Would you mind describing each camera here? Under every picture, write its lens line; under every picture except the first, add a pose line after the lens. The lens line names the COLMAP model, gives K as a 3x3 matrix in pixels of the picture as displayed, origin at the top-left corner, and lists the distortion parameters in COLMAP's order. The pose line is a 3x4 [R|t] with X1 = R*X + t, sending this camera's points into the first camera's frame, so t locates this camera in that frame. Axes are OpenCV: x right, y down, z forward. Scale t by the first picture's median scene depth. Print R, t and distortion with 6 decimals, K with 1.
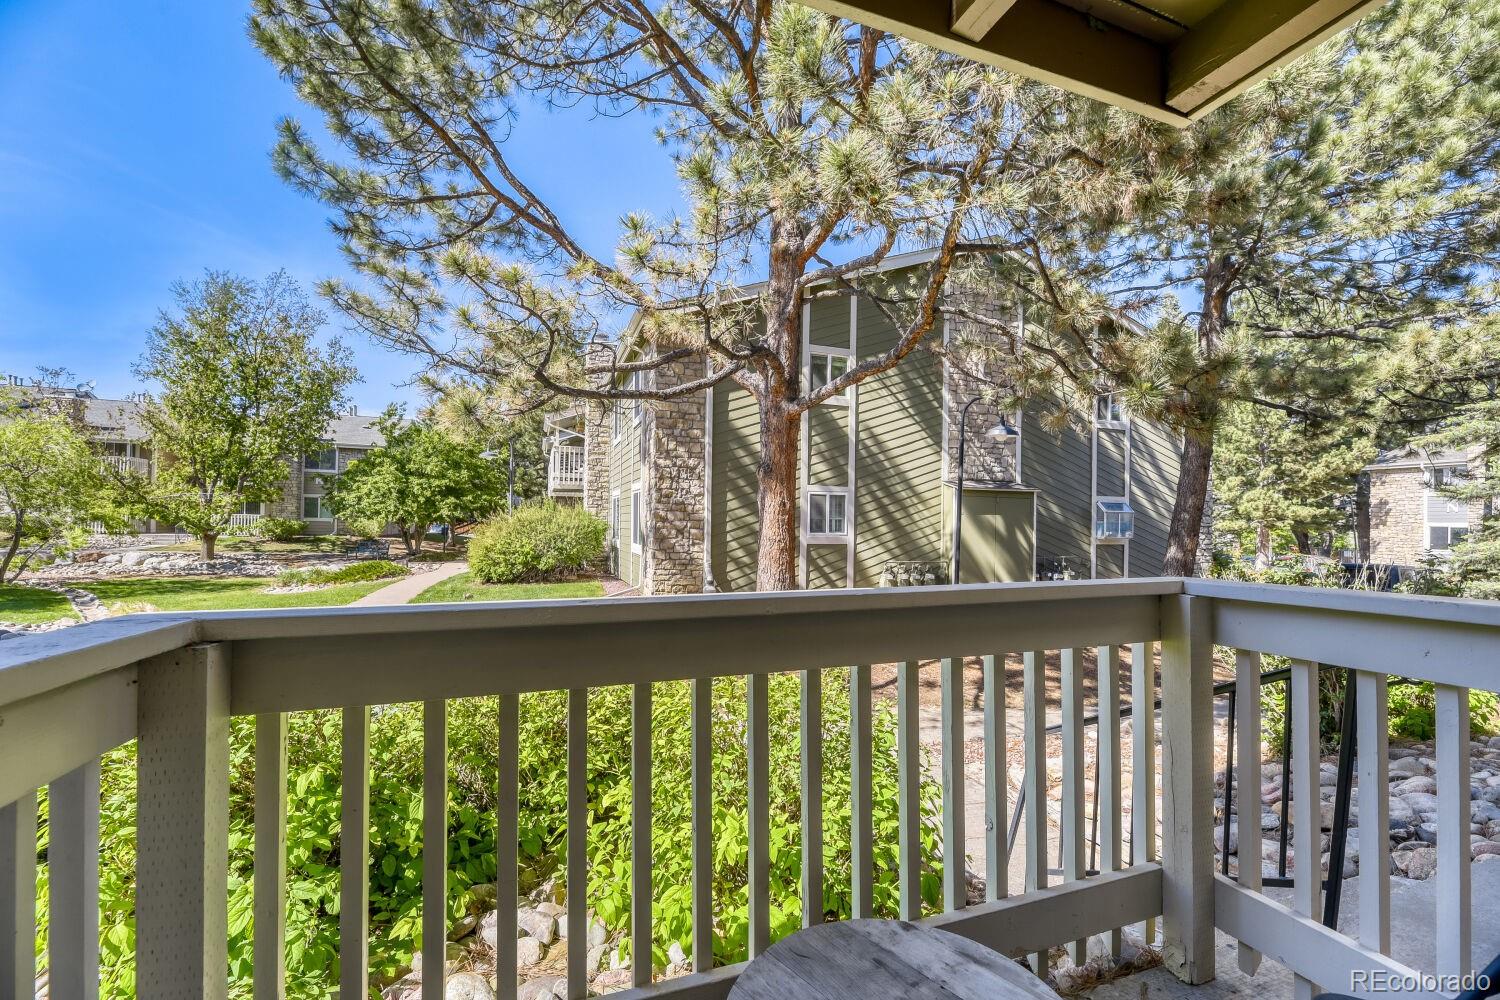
lens RADIAL K [[608.4, 0, 752.9], [0, 608.4, 528.1], [0, 0, 1]] dist [-0.000425, -0.000286]
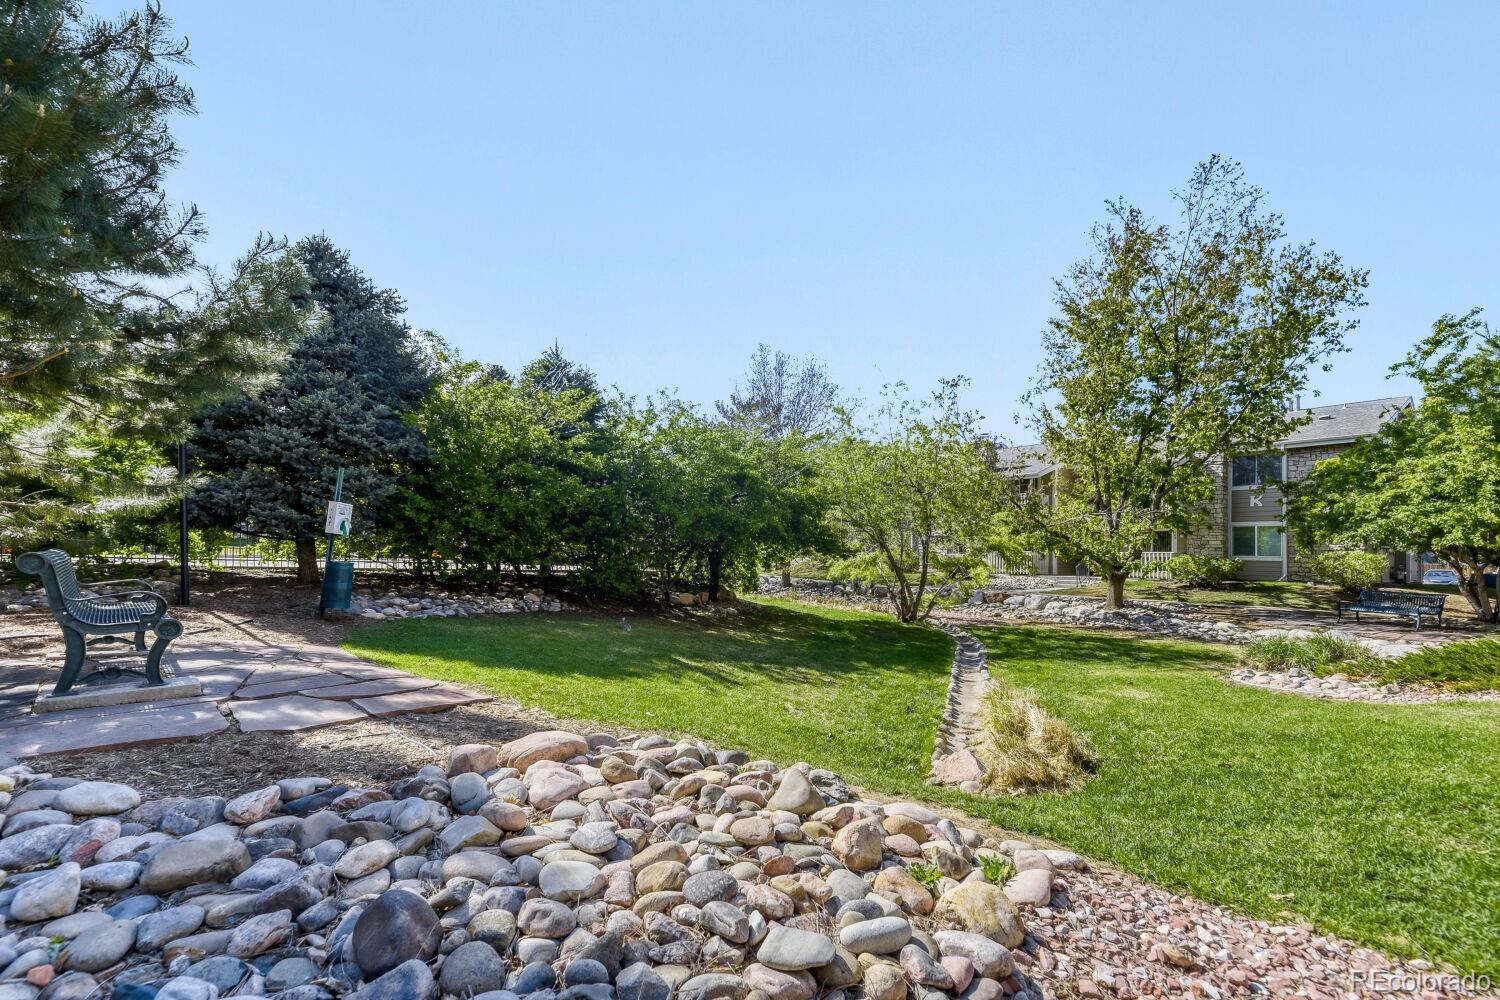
lens RADIAL K [[631.7, 0, 699.5], [0, 631.7, 537.8], [0, 0, 1]] dist [0.027385, -0.000158]
pose [[0.276922, -0.050474, -0.959566, -0.296359], [-0.012072, 0.998358, -0.055998, 0.016978], [0.960816, 0.027091, 0.275858, 0.307196]]
